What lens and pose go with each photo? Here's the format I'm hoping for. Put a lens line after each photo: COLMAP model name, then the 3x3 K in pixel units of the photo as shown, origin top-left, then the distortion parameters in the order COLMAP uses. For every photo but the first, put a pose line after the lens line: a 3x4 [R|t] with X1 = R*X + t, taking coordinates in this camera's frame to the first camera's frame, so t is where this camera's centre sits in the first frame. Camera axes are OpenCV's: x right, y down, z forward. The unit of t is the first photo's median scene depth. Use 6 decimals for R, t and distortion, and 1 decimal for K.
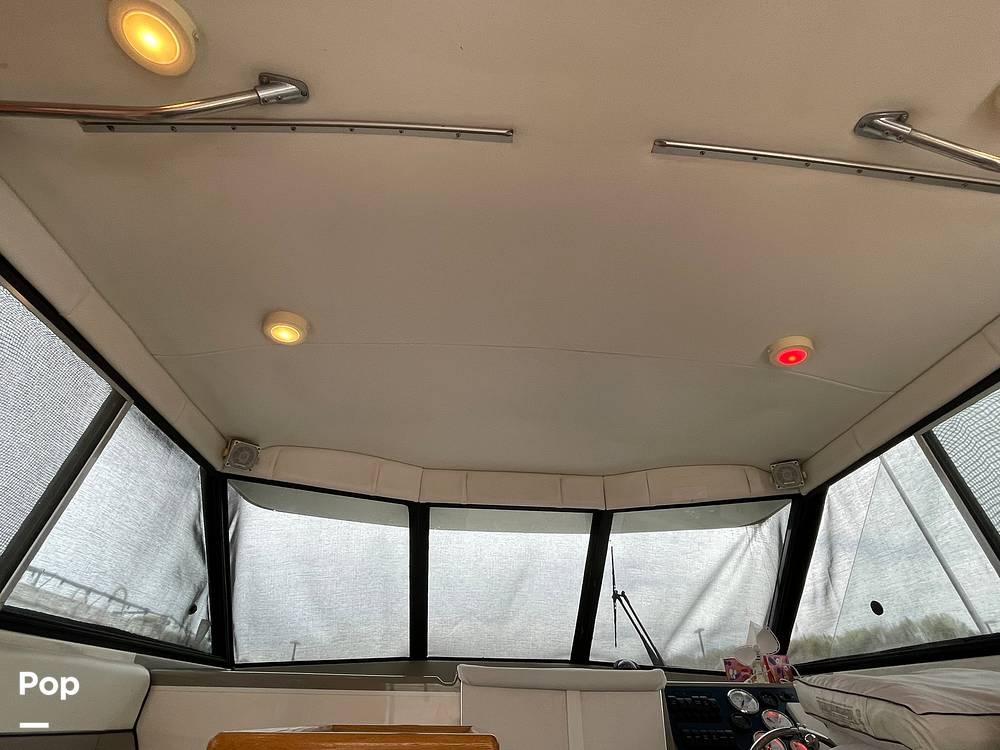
lens RADIAL K [[522.4, 0, 501.4], [0, 522.4, 374.5], [0, 0, 1]] dist [-0.012605, 0.002084]
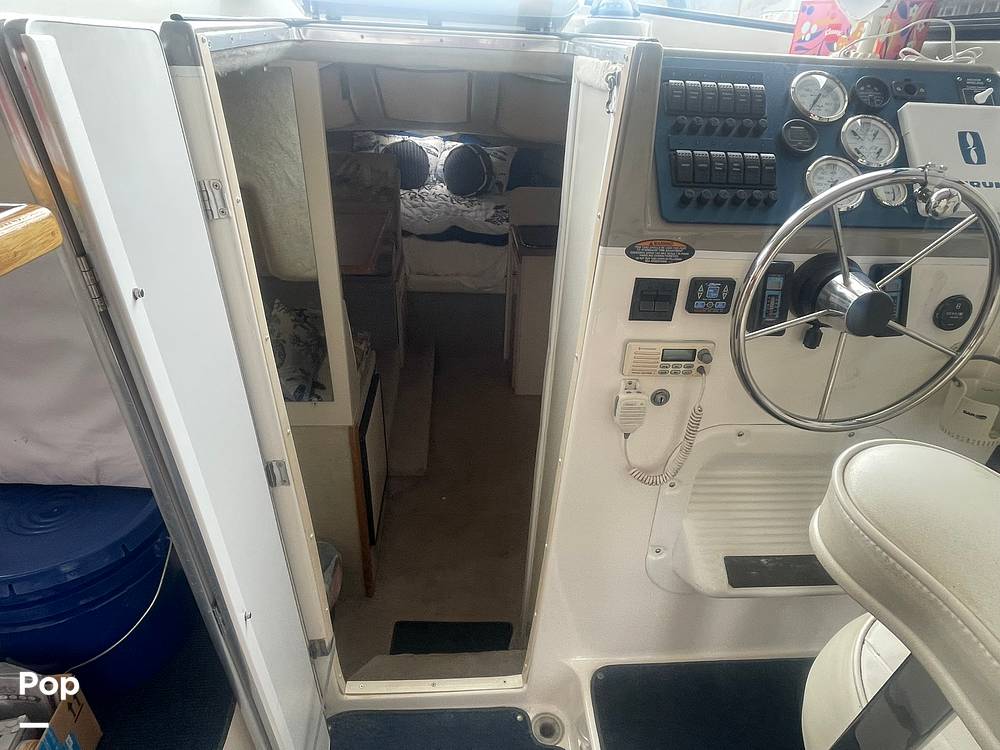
lens RADIAL K [[585.7, 0, 502.5], [0, 585.7, 380.8], [0, 0, 1]] dist [0.002314, -0.007474]
pose [[0.999577, 0.023950, 0.016499, 0.145706], [-0.025594, 0.455000, 0.890123, 0.236439], [0.013811, -0.890169, 0.455421, 0.445908]]
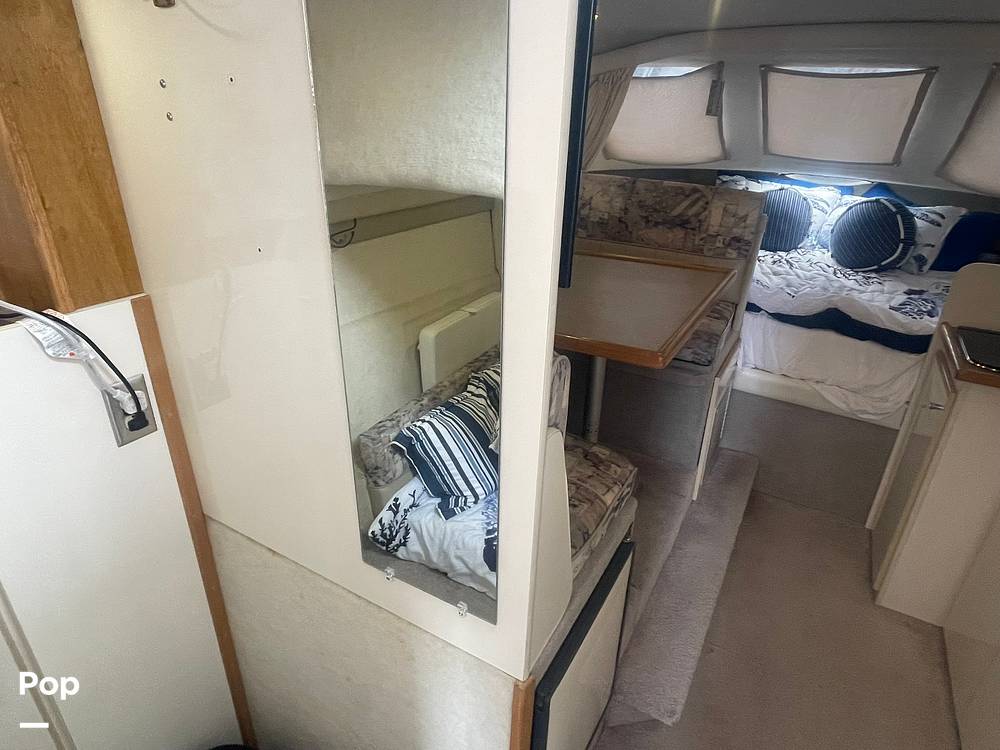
lens RADIAL K [[585.7, 0, 508.0], [0, 585.7, 376.2], [0, 0, 1]] dist [0.002314, -0.007474]
pose [[0.837940, 0.245968, -0.487192, 0.069726], [0.275946, 0.579223, 0.767042, 0.649207], [0.470861, -0.777174, 0.417481, 0.807626]]
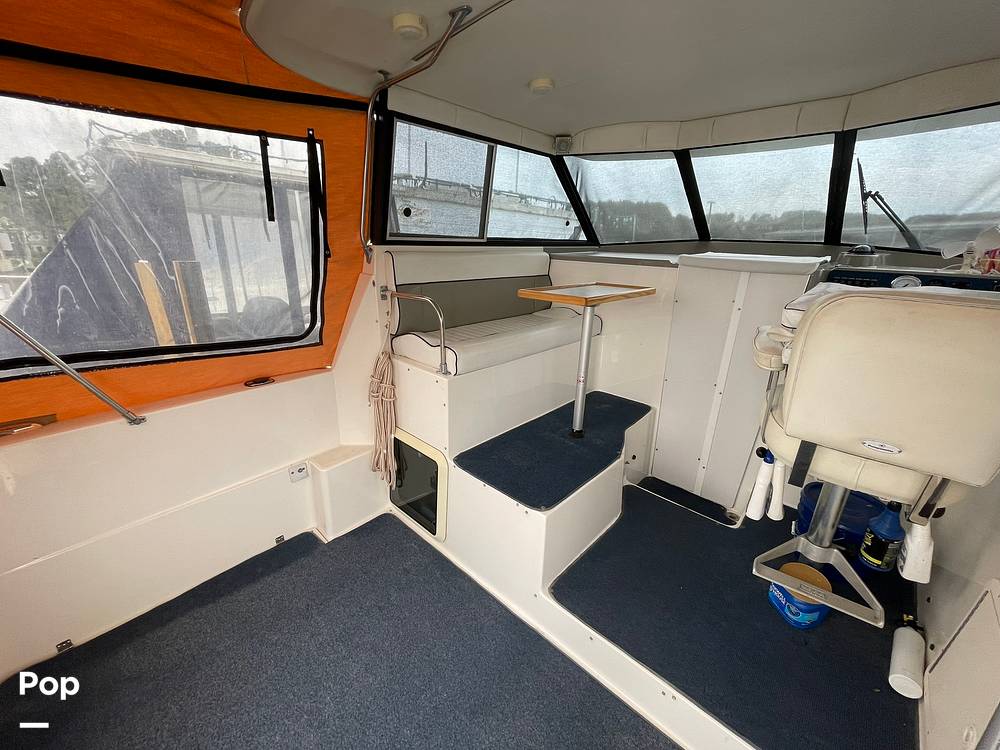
lens RADIAL K [[404.8, 0, 500.8], [0, 404.8, 374.3], [0, 0, 1]] dist [0.000509, -0.000153]
pose [[0.682201, 0.240074, -0.690628, 0.469714], [0.382990, 0.687278, 0.617226, -0.225760], [0.622833, -0.685575, 0.376916, -0.179665]]
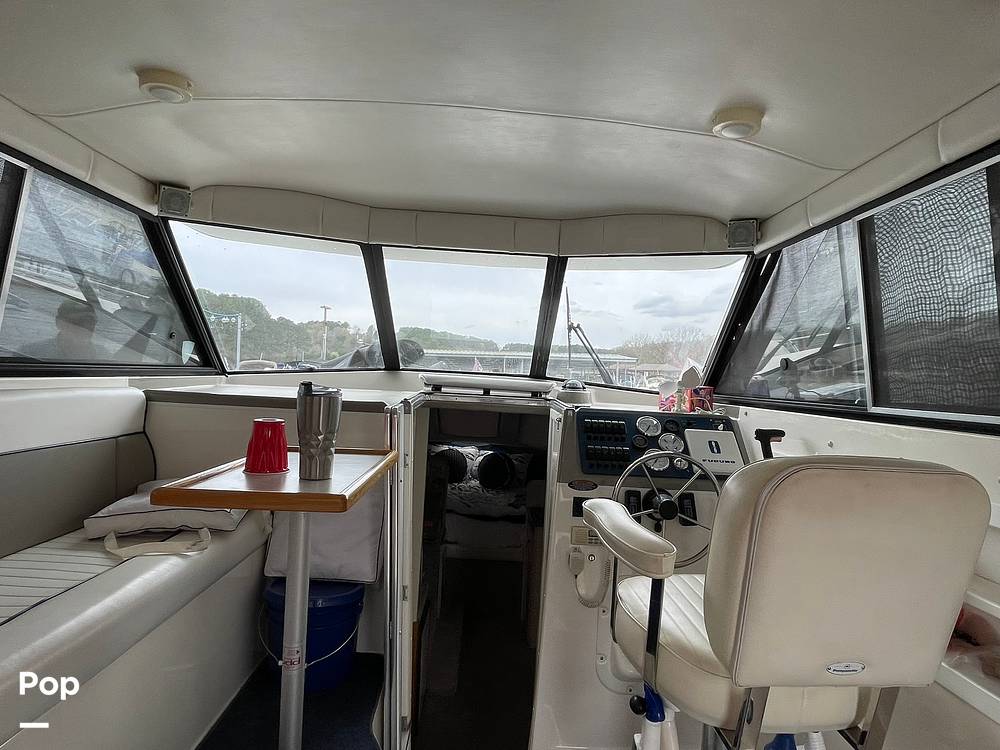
lens RADIAL K [[585.7, 0, 505.0], [0, 585.7, 373.5], [0, 0, 1]] dist [0.002314, -0.007474]
pose [[0.998618, 0.039478, -0.034689, 0.160030], [-0.014422, 0.840598, 0.541467, -0.164311], [0.050535, -0.540219, 0.840006, -0.060031]]
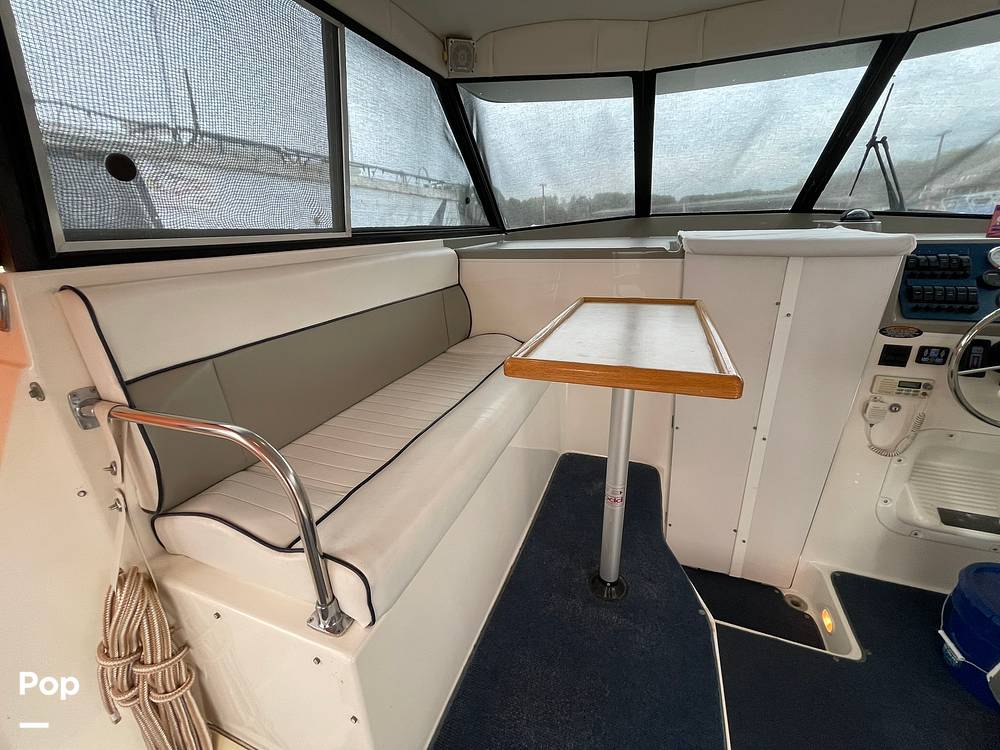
lens RADIAL K [[404.8, 0, 501.6], [0, 404.8, 375.0], [0, 0, 1]] dist [0.000509, -0.000153]
pose [[0.906595, 0.108918, -0.407703, -0.040241], [0.262504, 0.610899, 0.746923, -0.027585], [0.330419, -0.784181, 0.525246, 0.127707]]
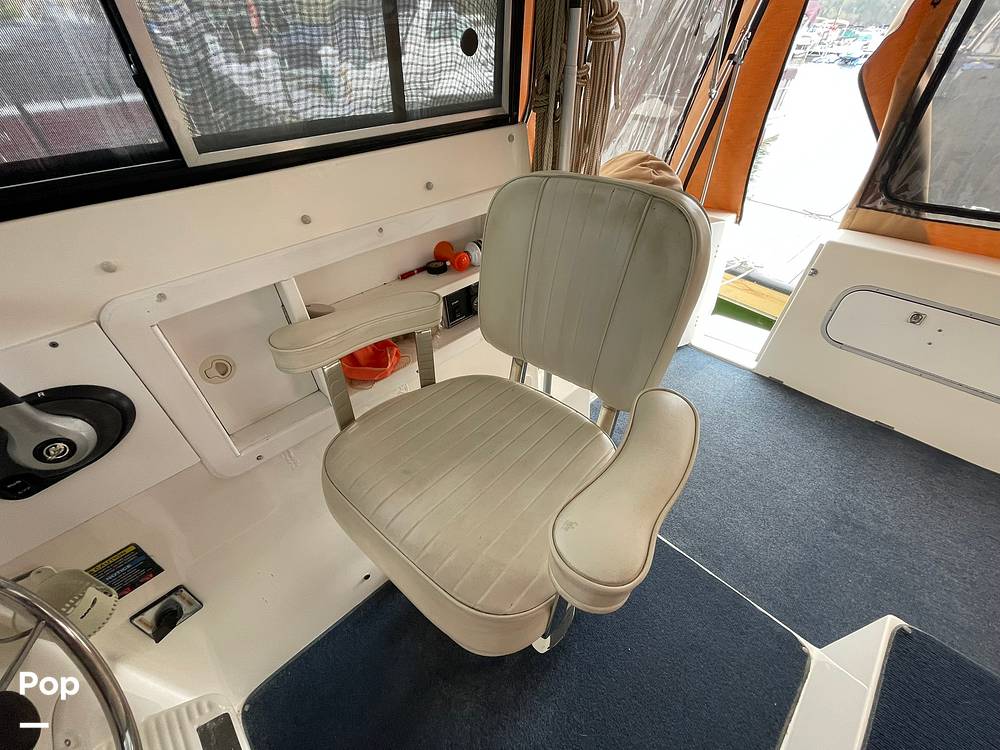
lens RADIAL K [[404.8, 0, 502.3], [0, 404.8, 374.5], [0, 0, 1]] dist [0.000509, -0.000153]
pose [[-0.656594, -0.476221, 0.584891, 0.217209], [-0.397324, 0.877533, 0.268458, 0.274422], [-0.641106, -0.056123, -0.765397, 0.696519]]
